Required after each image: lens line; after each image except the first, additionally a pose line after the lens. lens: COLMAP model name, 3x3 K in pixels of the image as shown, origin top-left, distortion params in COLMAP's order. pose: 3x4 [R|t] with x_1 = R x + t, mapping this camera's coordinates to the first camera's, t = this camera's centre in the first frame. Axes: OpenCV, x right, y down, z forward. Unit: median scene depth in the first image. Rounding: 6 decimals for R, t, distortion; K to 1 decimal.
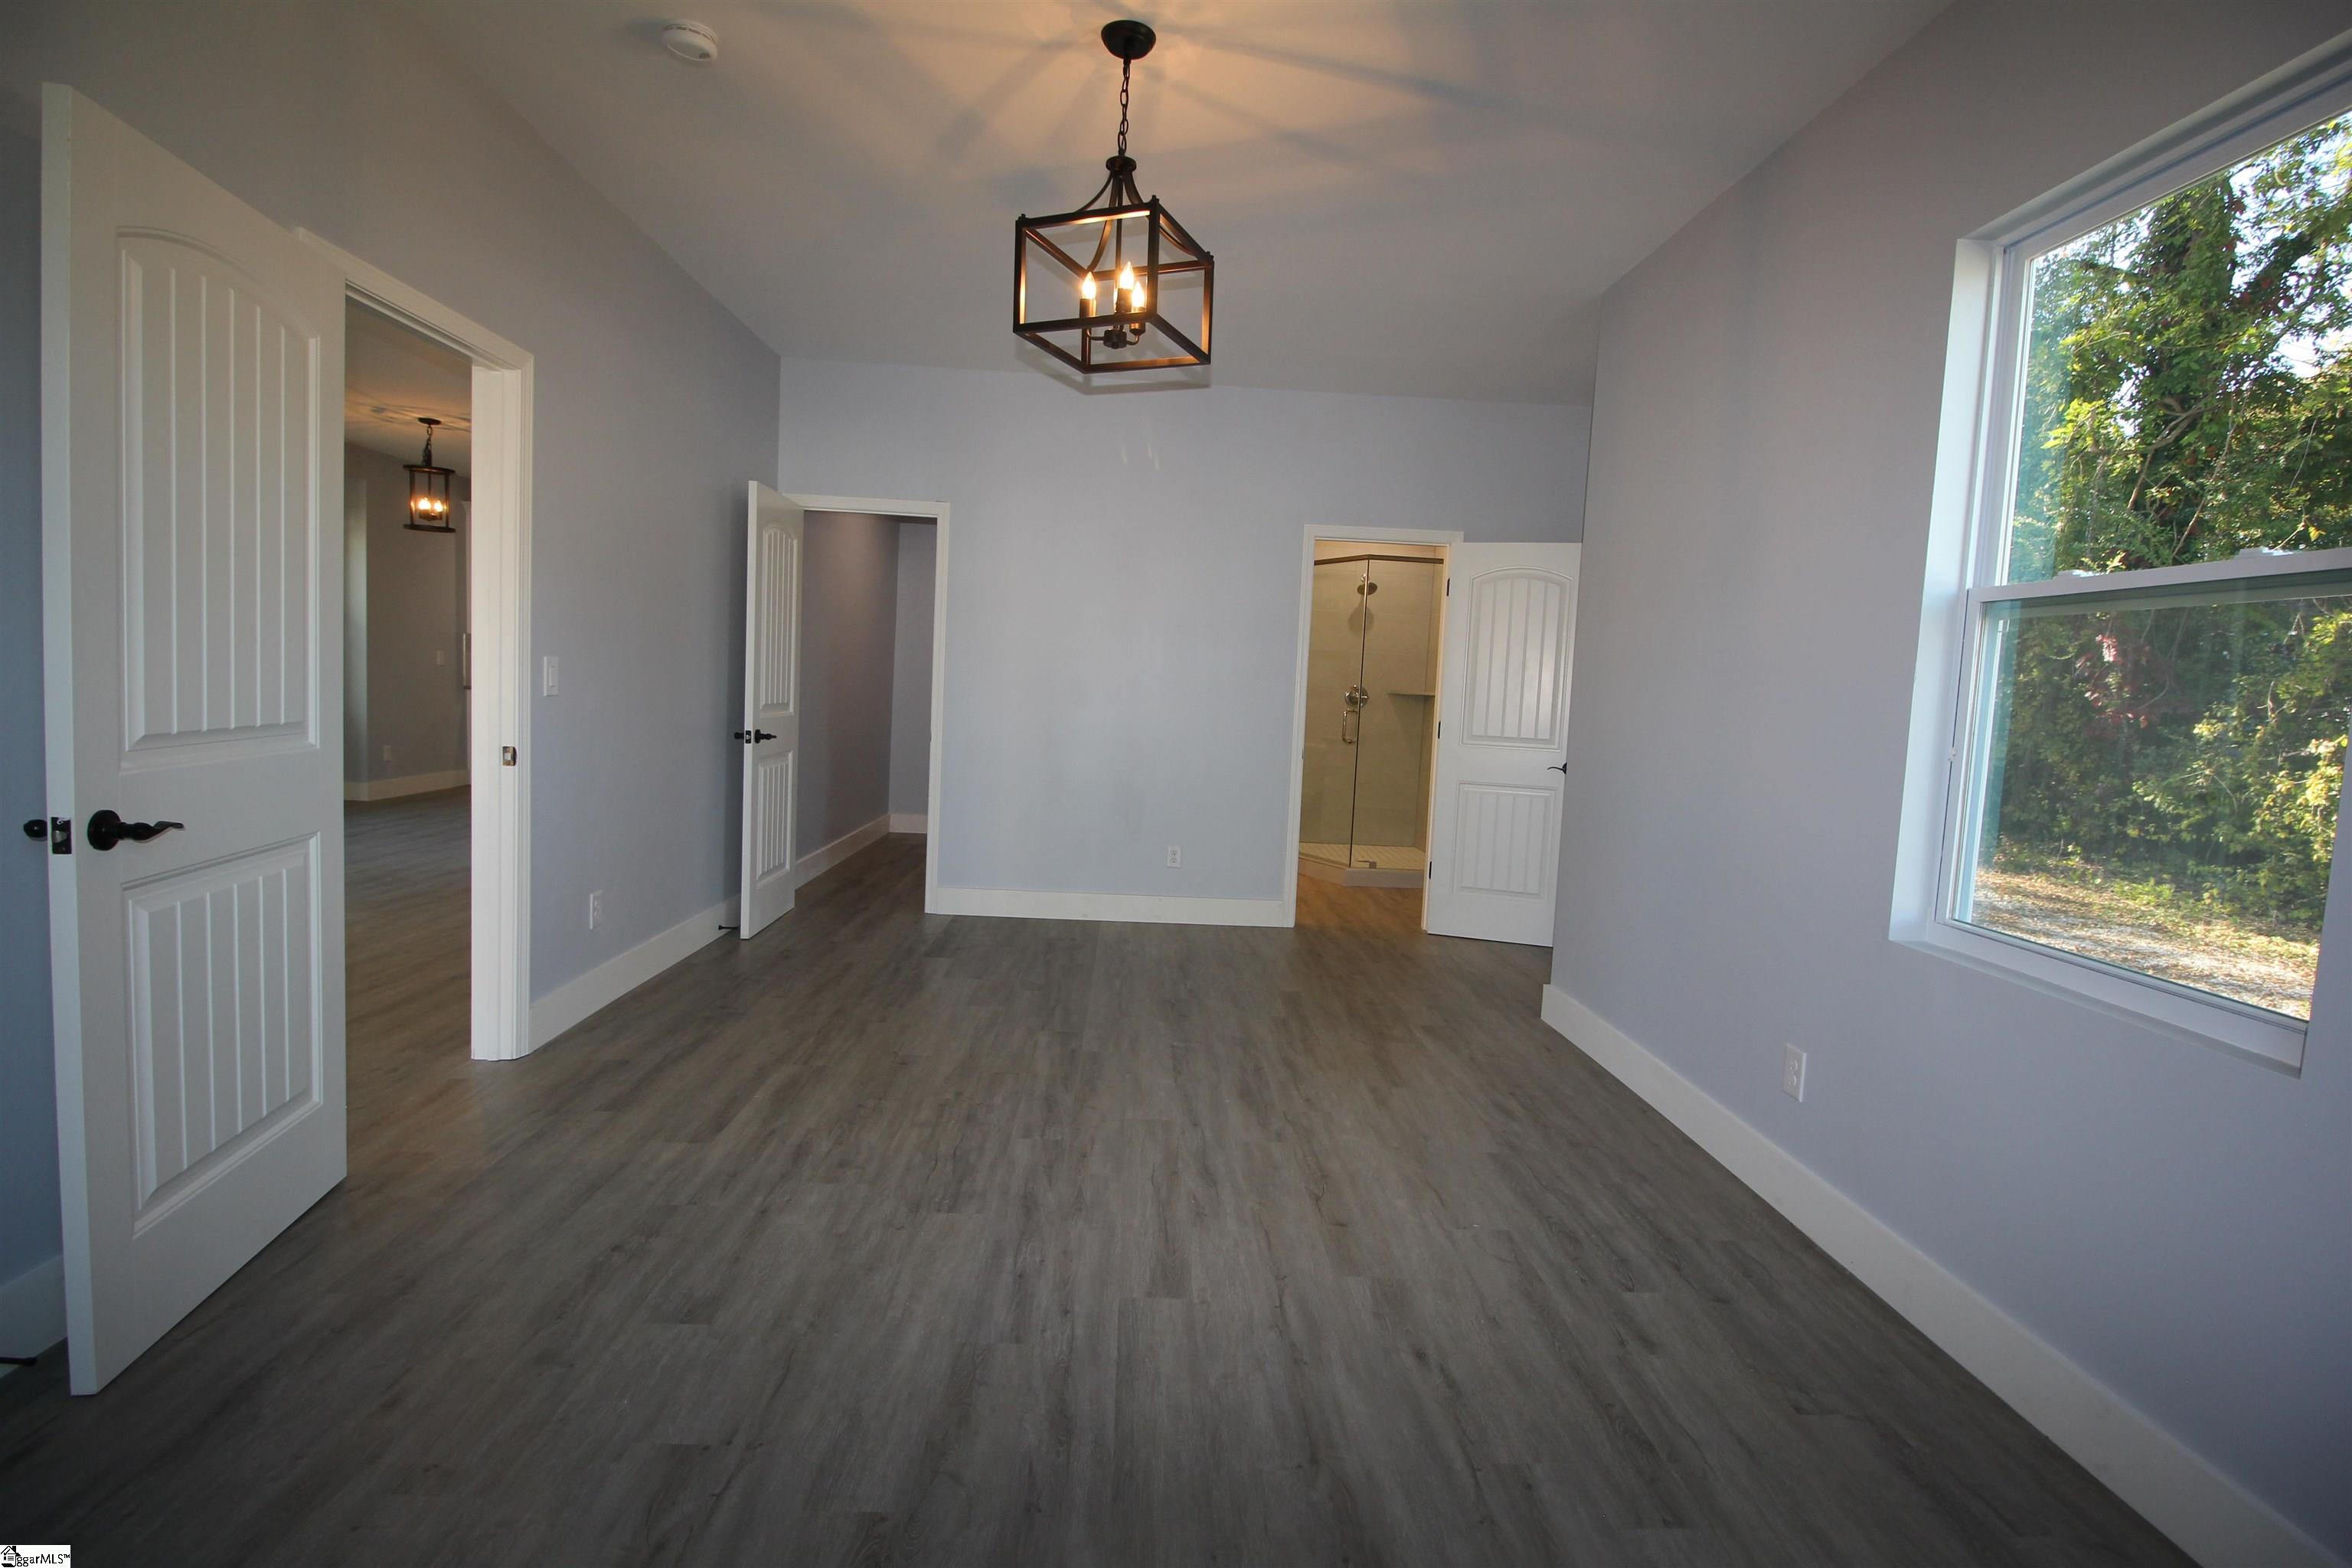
lens RADIAL K [[1095.0, 0, 1176.8], [0, 1095.0, 777.8], [0, 0, 1]] dist [-0.004581, -0.008877]
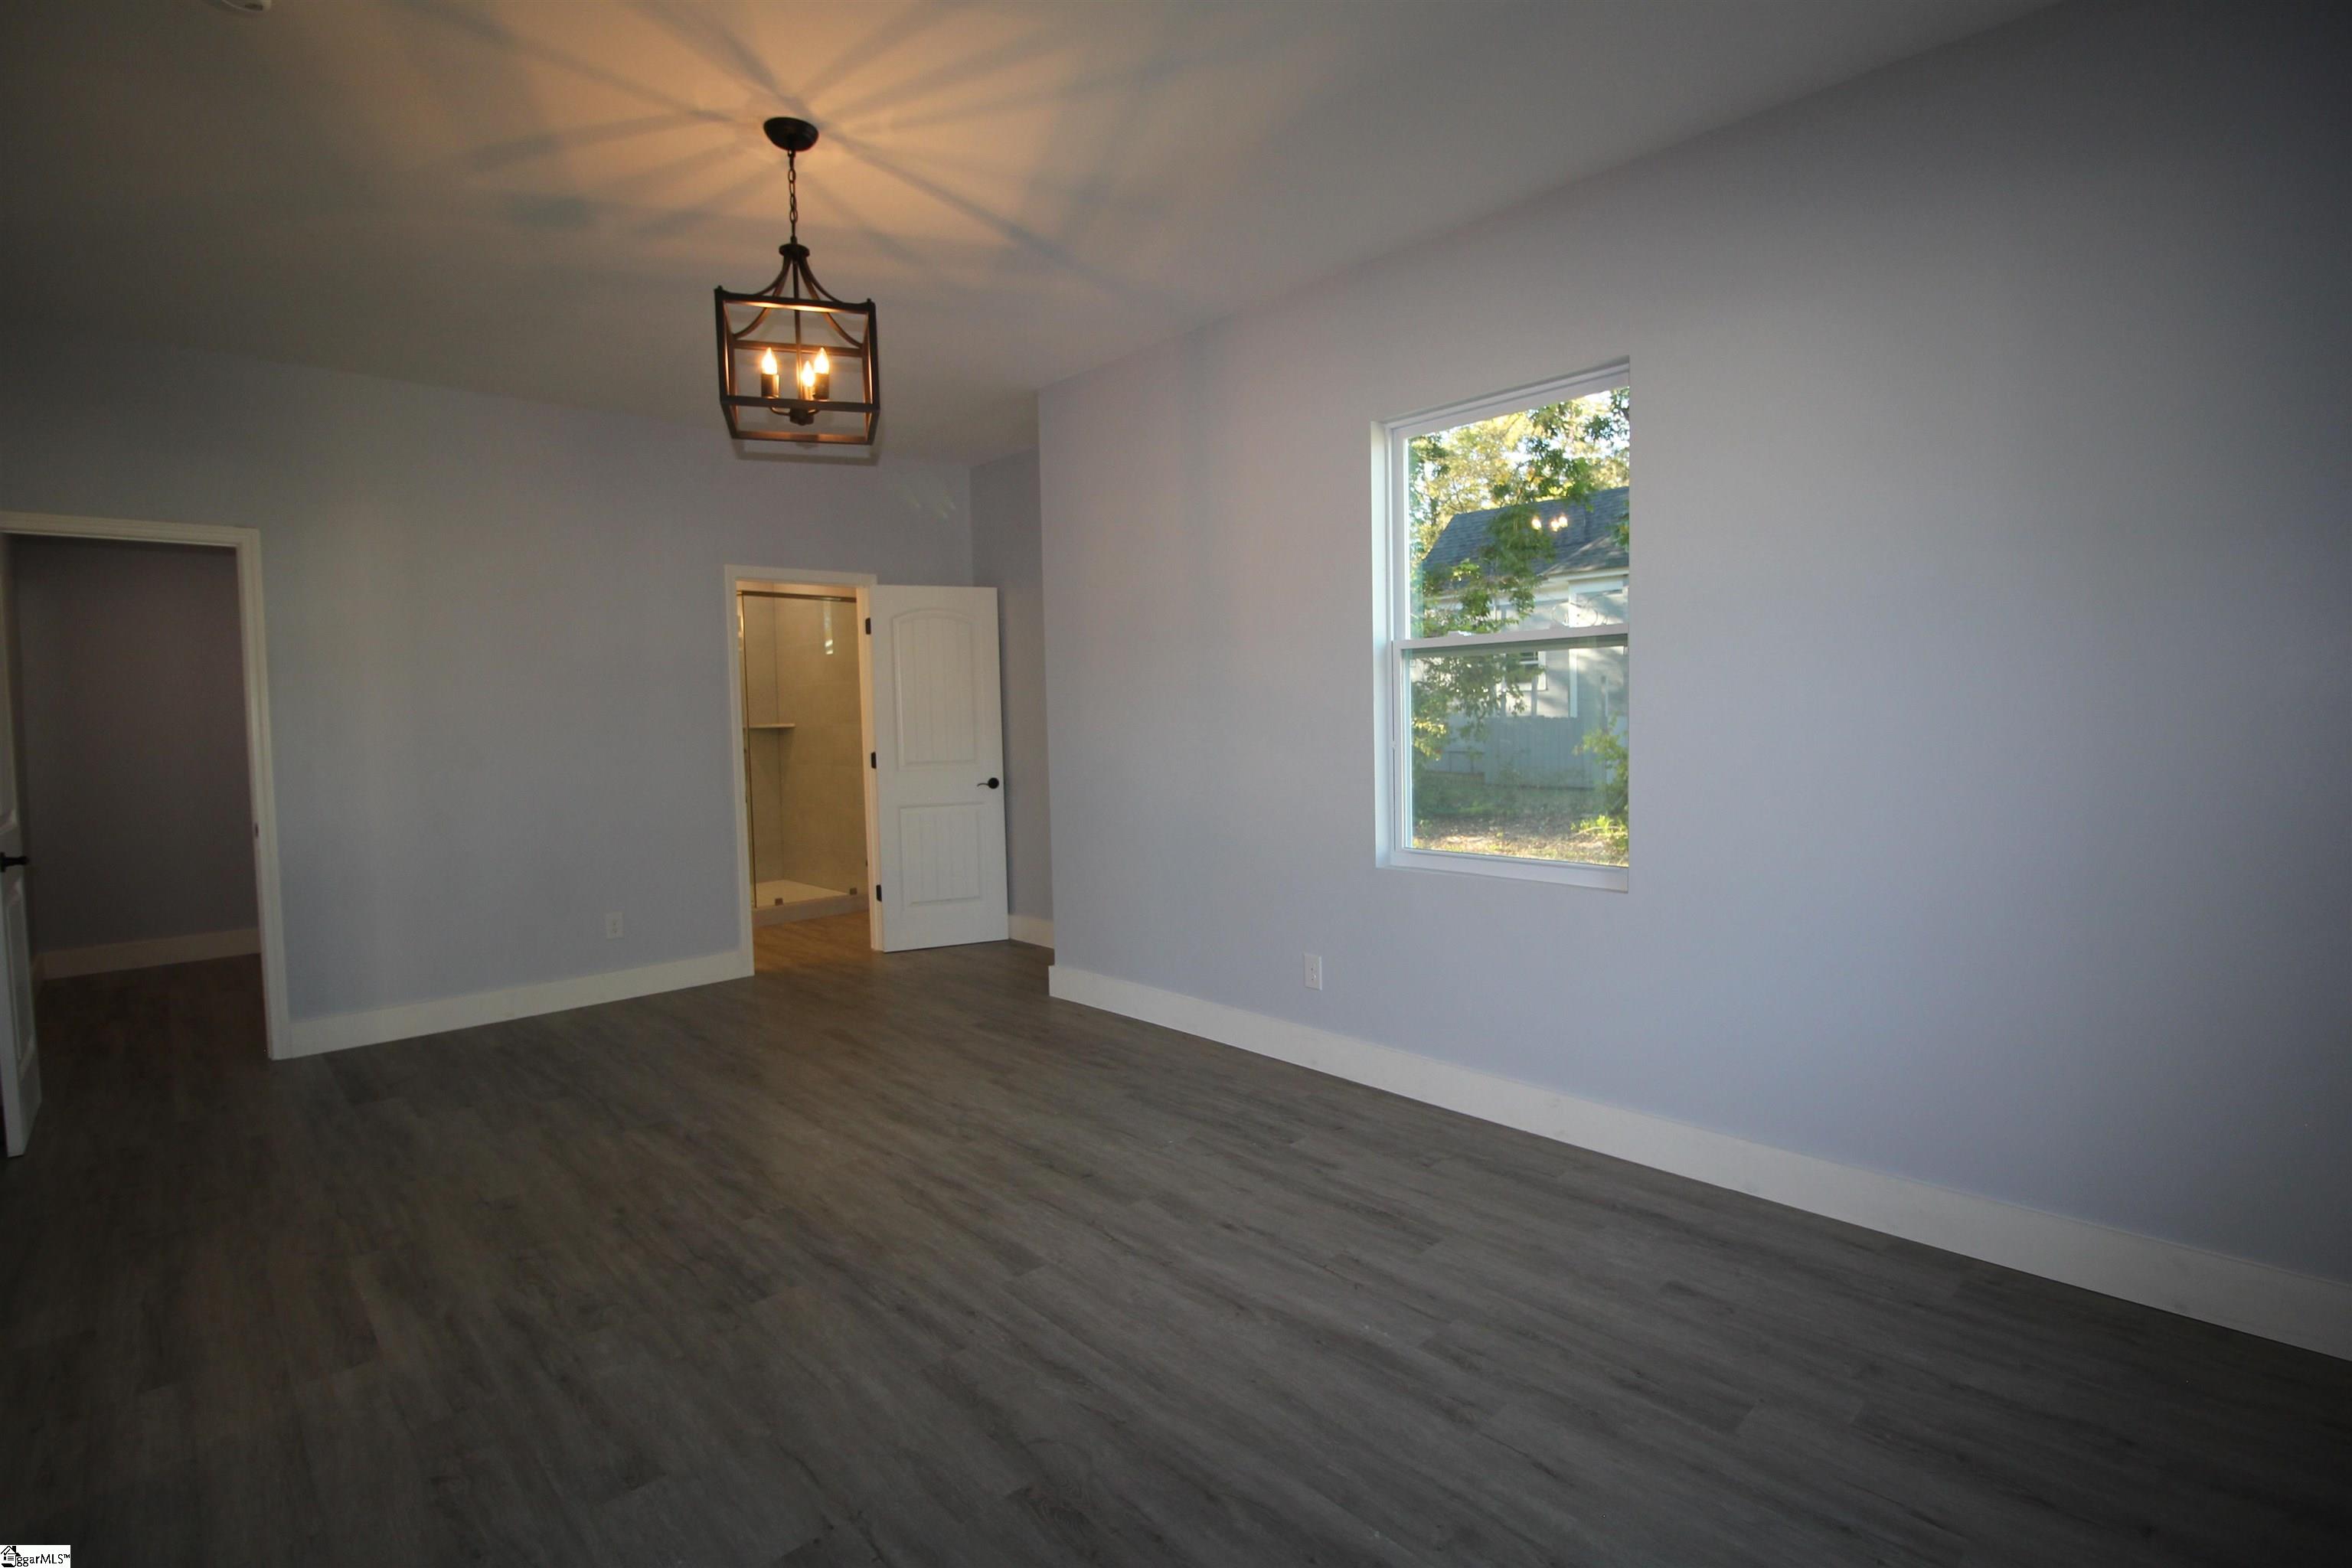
lens RADIAL K [[1095.0, 0, 1199.0], [0, 1095.0, 780.4], [0, 0, 1]] dist [-0.004581, -0.008877]
pose [[0.750207, -0.105267, 0.652769, -0.456507], [0.112741, 0.993153, 0.030588, -0.043863], [-0.651520, 0.050647, 0.756939, -0.014895]]
